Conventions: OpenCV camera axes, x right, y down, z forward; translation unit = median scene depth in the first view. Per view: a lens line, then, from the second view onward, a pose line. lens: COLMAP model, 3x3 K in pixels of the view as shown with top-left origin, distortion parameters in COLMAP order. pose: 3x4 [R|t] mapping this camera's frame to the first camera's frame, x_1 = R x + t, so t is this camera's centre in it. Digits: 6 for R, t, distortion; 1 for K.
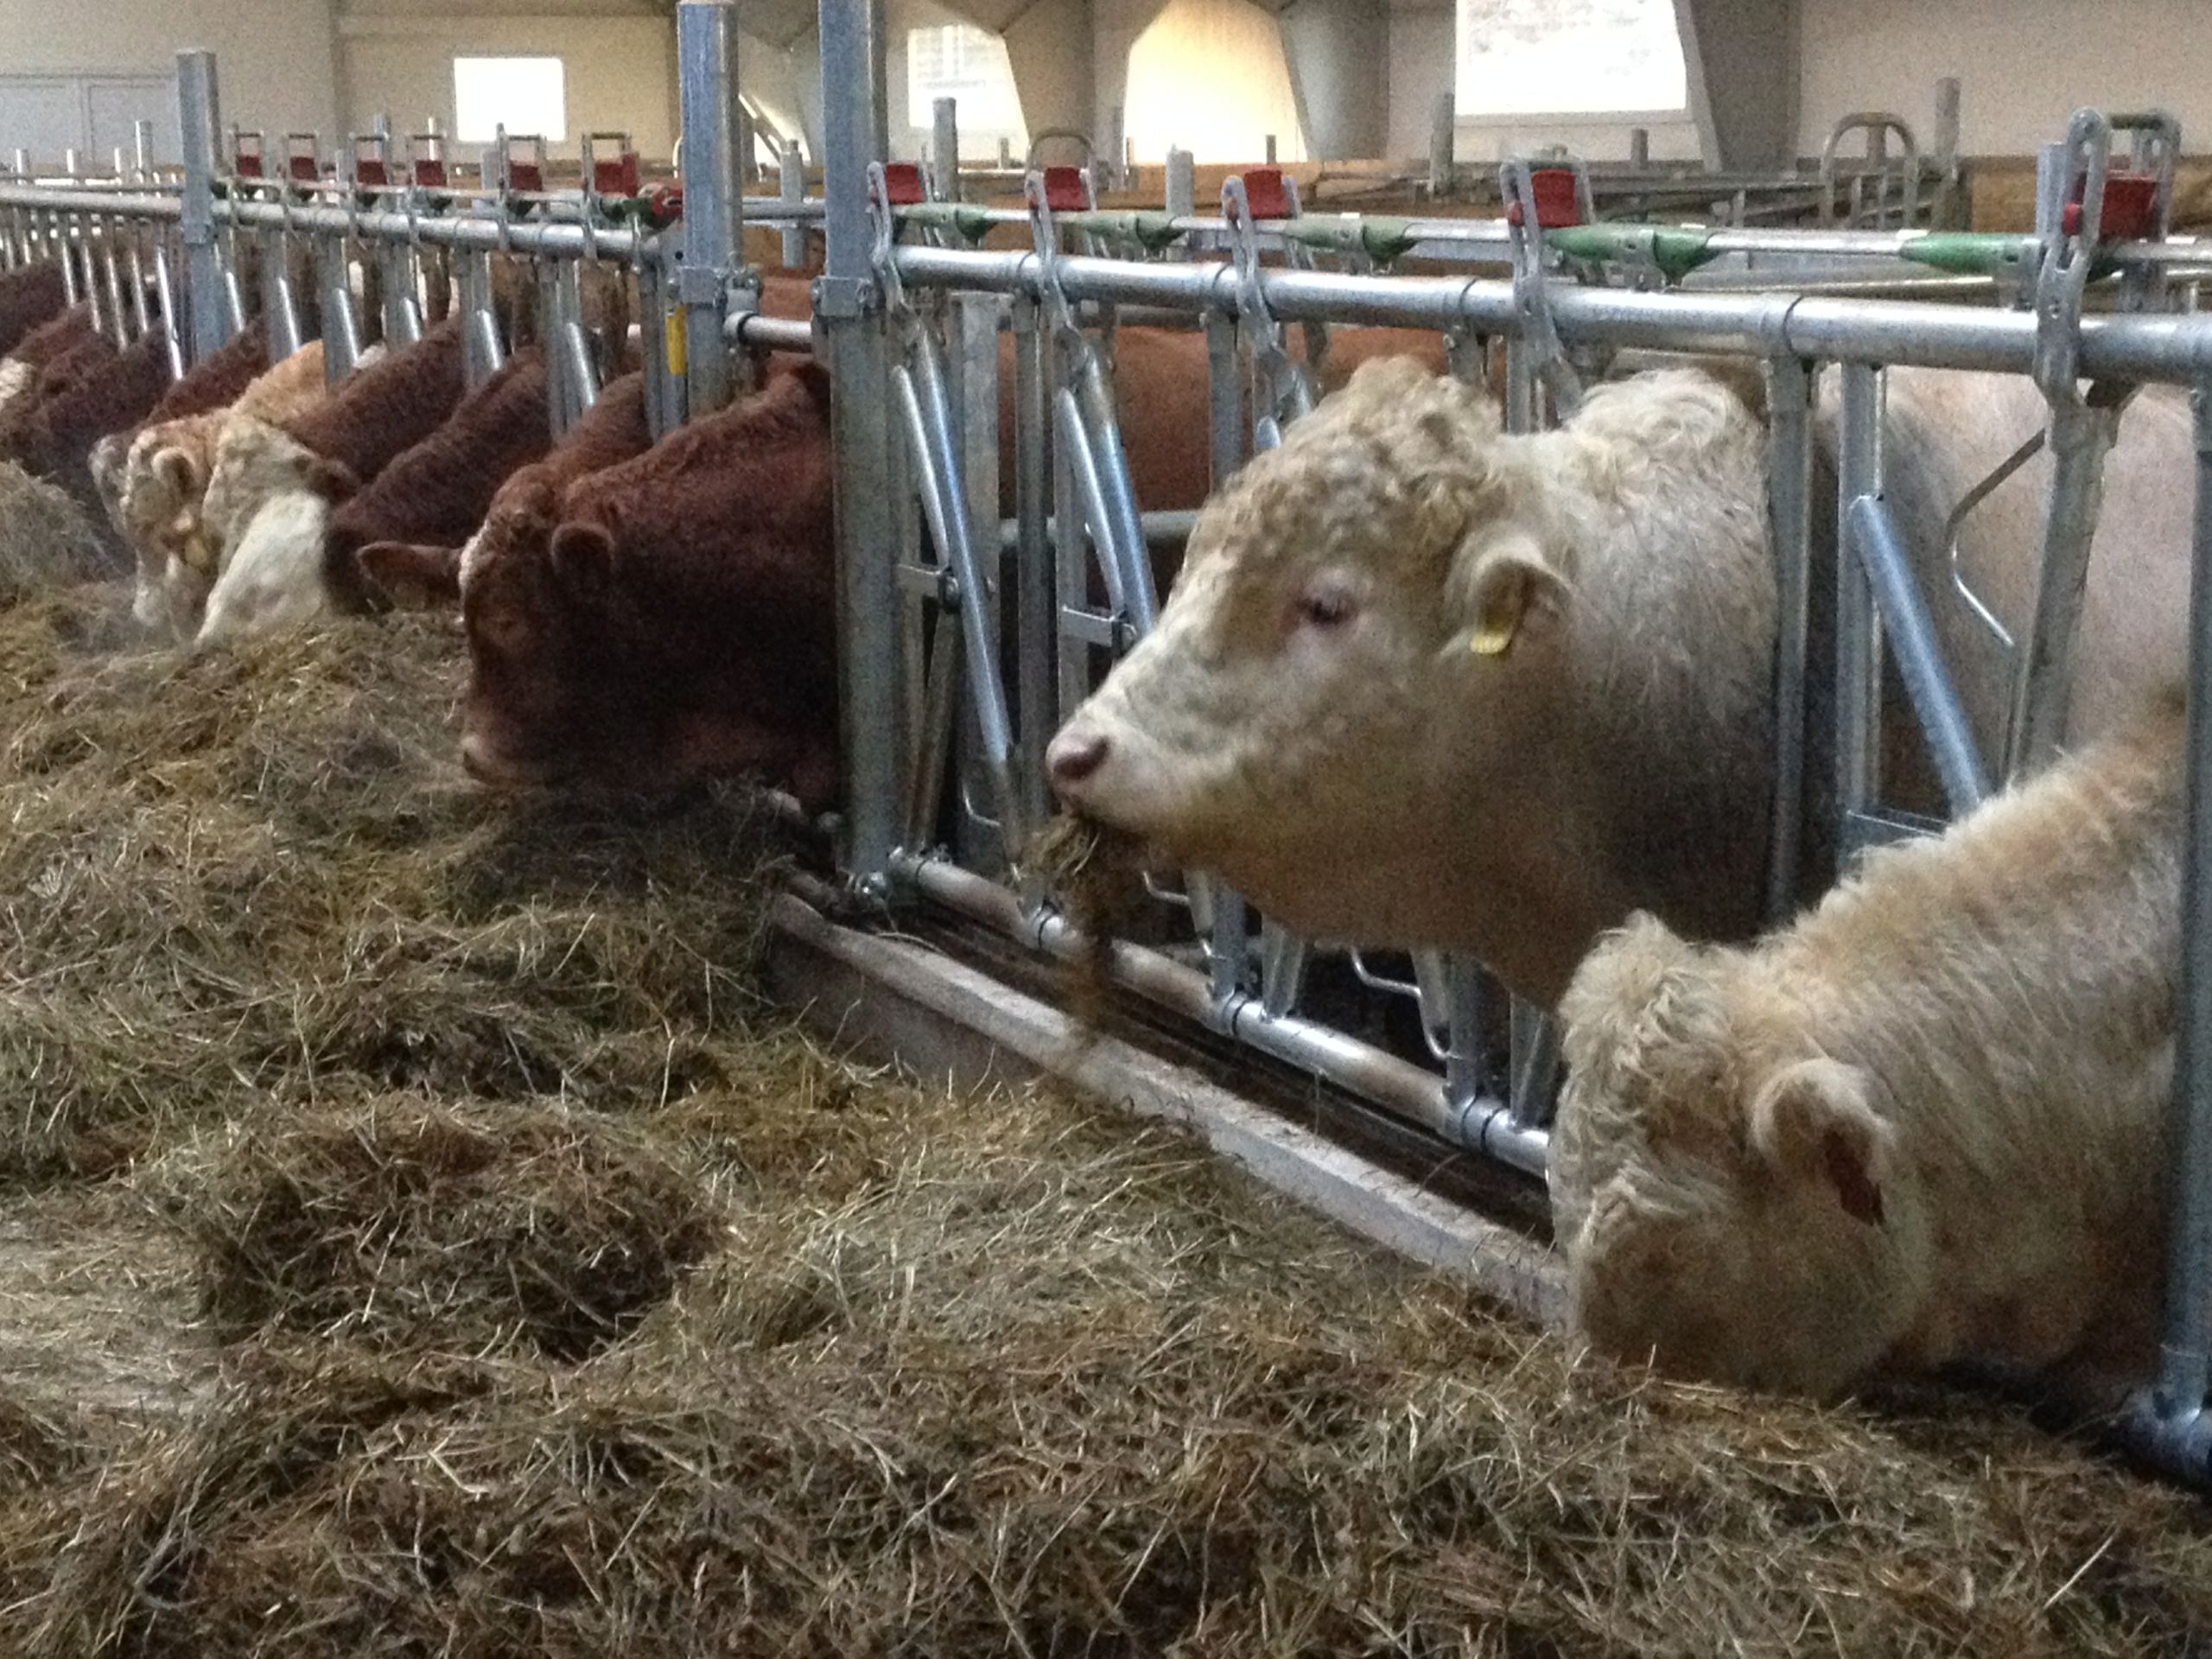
lens RADIAL K [[4179.8, 0, 1106.0], [0, 4179.8, 829.5], [0, 0, 1]] dist [0.015592, -0.209473]
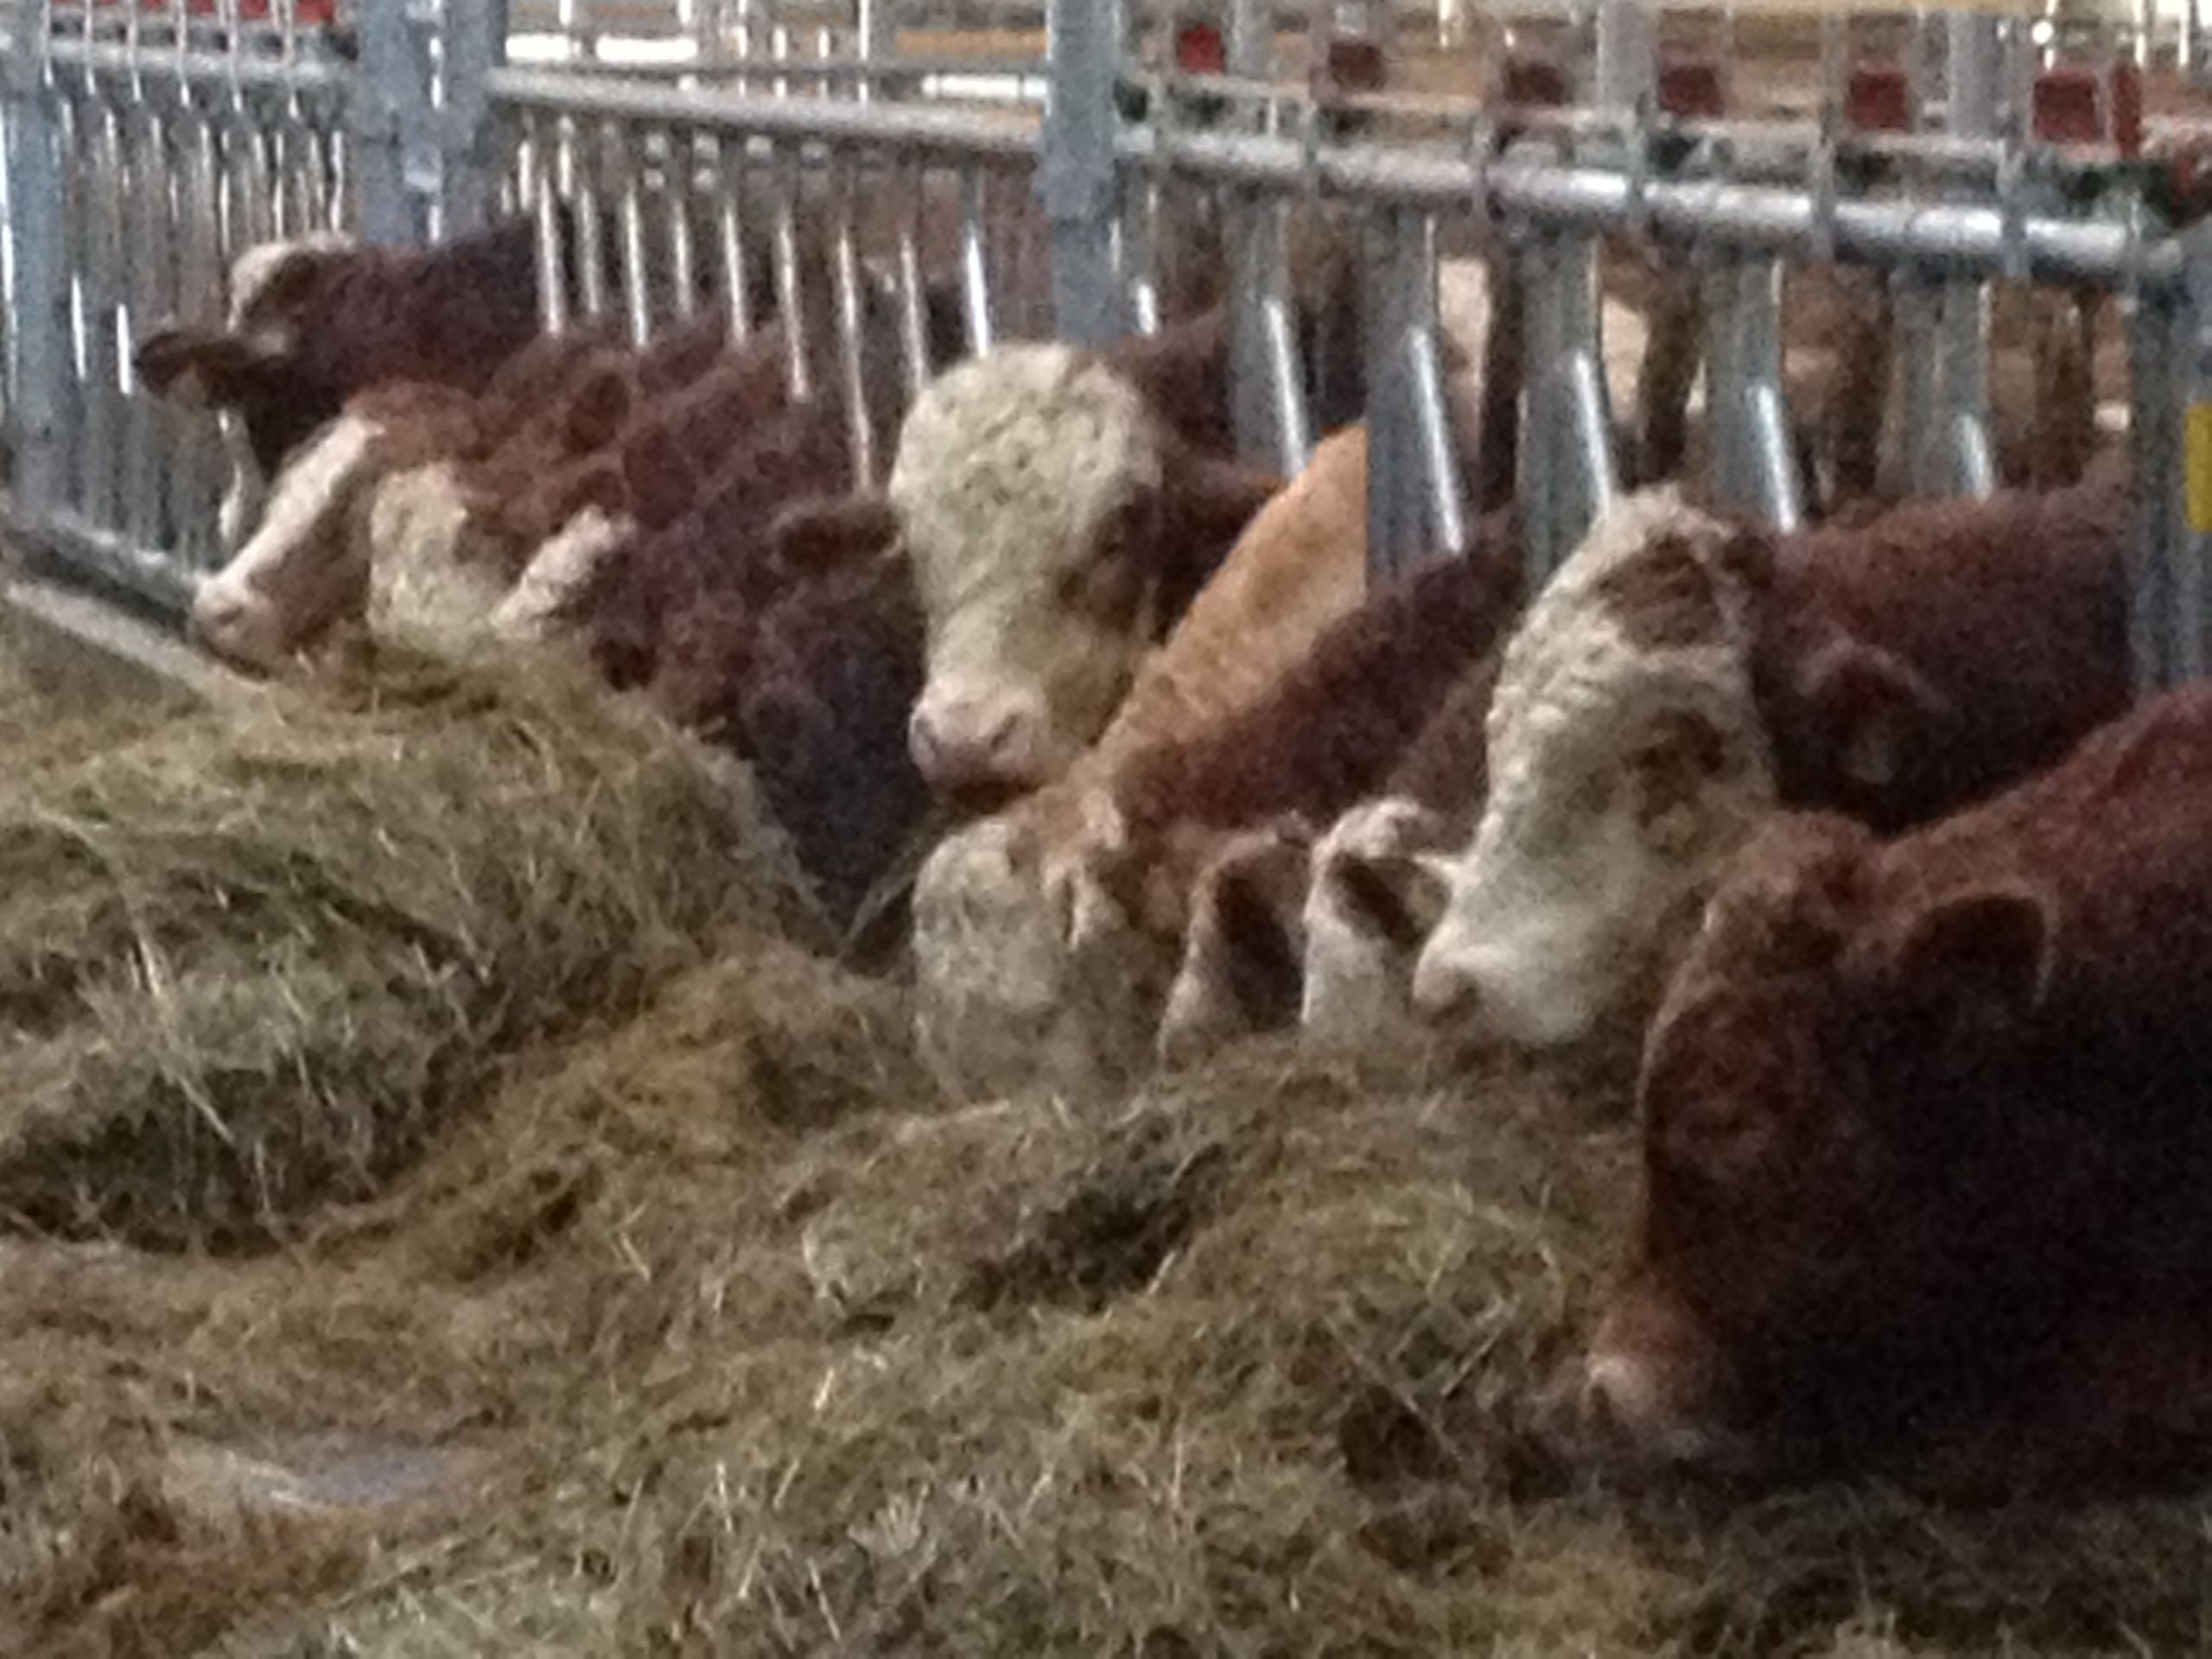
lens RADIAL K [[11178.0, 0, 1106.0], [0, 11178.0, 829.5], [0, 0, 1]] dist [0.009496, 19.354977]
pose [[0.983302, 0.037962, -0.177979, -0.000389], [-0.053186, 0.995248, -0.081561, 0.028999], [0.174037, 0.089665, 0.980648, -0.218249]]
